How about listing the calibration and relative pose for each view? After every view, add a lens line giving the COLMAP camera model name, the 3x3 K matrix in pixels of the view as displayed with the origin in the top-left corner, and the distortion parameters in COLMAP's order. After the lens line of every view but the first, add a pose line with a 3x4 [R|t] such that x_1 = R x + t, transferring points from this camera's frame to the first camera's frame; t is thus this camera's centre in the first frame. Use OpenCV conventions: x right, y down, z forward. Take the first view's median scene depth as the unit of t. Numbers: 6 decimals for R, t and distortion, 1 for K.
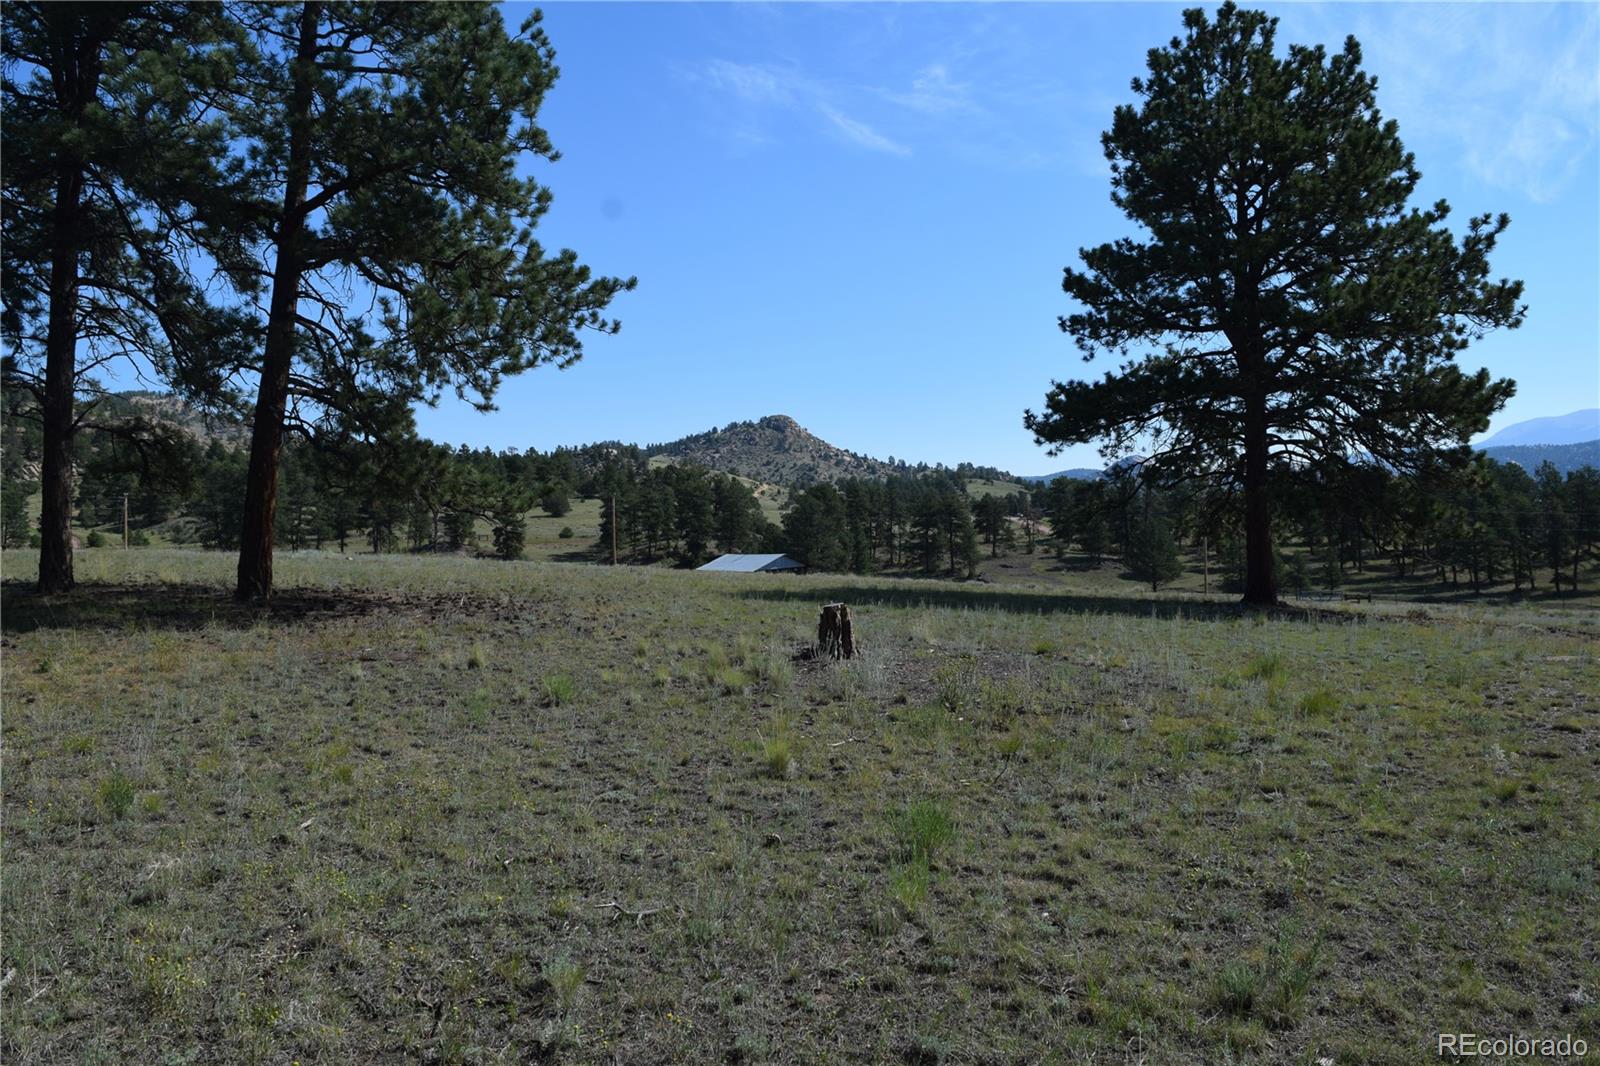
lens RADIAL K [[1242.9, 0, 796.8], [0, 1242.9, 520.5], [0, 0, 1]] dist [-0.017273, 0.010669]
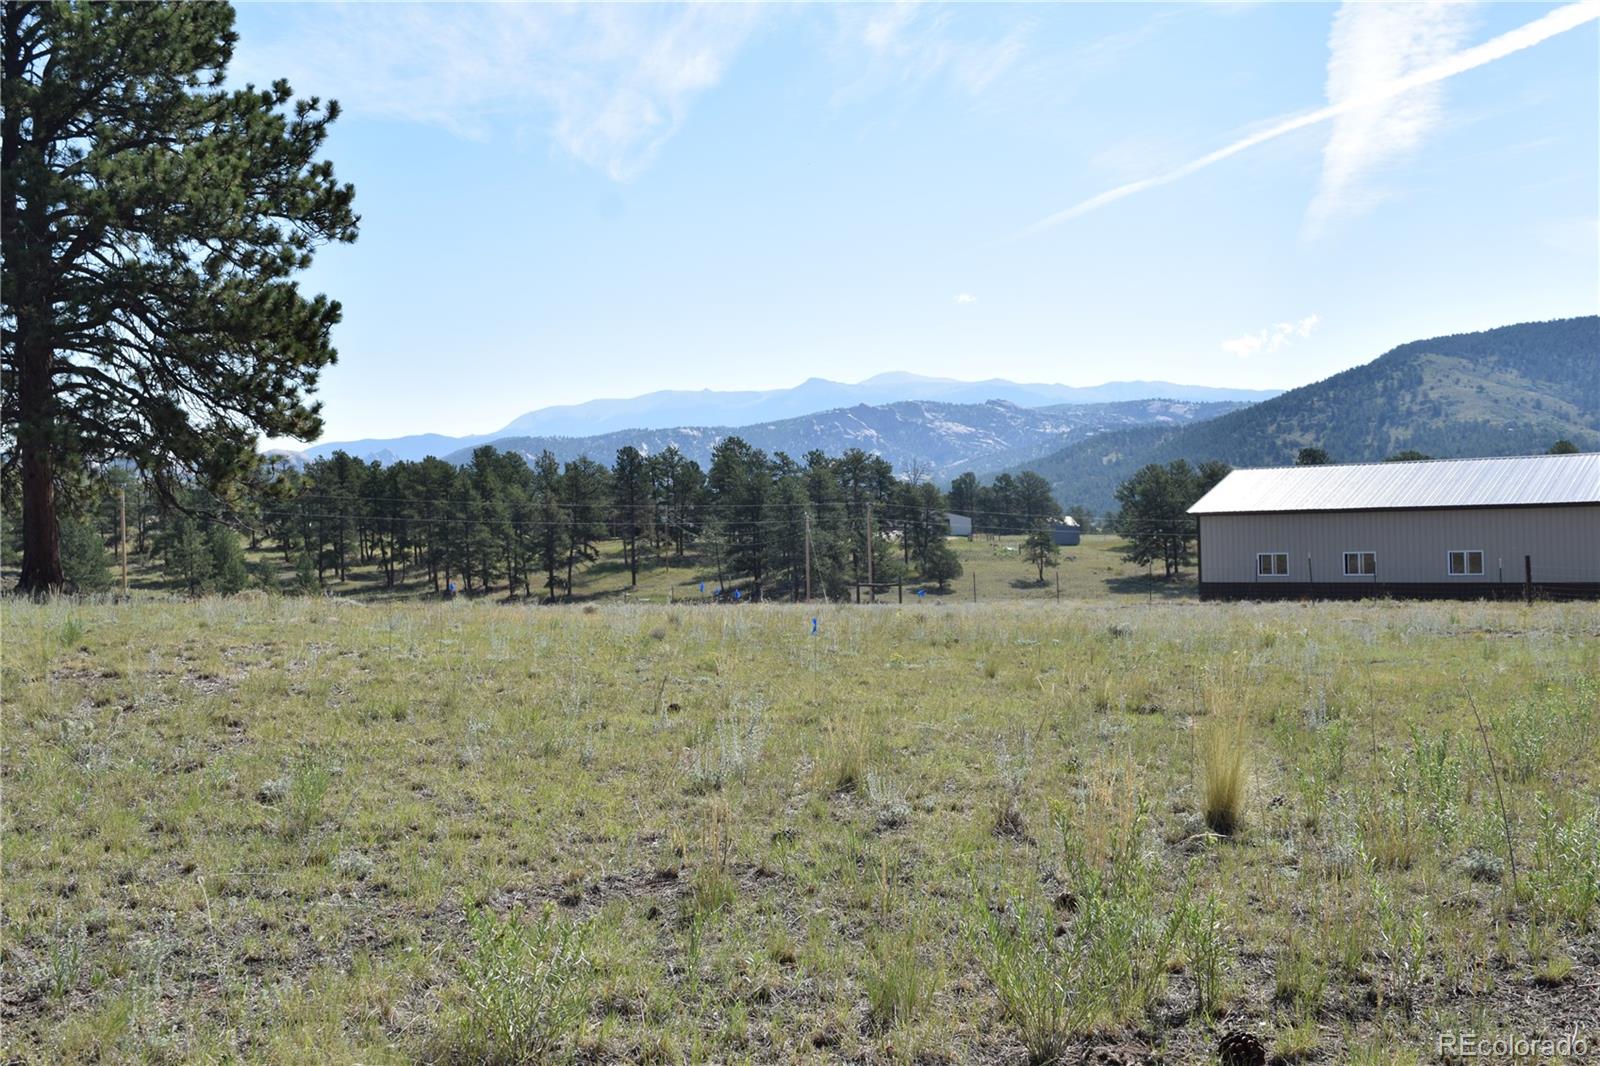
lens RADIAL K [[1614.3, 0, 797.5], [0, 1614.3, 521.6], [0, 0, 1]] dist [-0.029907, 0.010070]
pose [[0.771874, -0.002198, 0.635772, 0.107934], [0.003064, 0.999995, -0.000264, 0.025554], [-0.635768, 0.002152, 0.771877, -0.010832]]
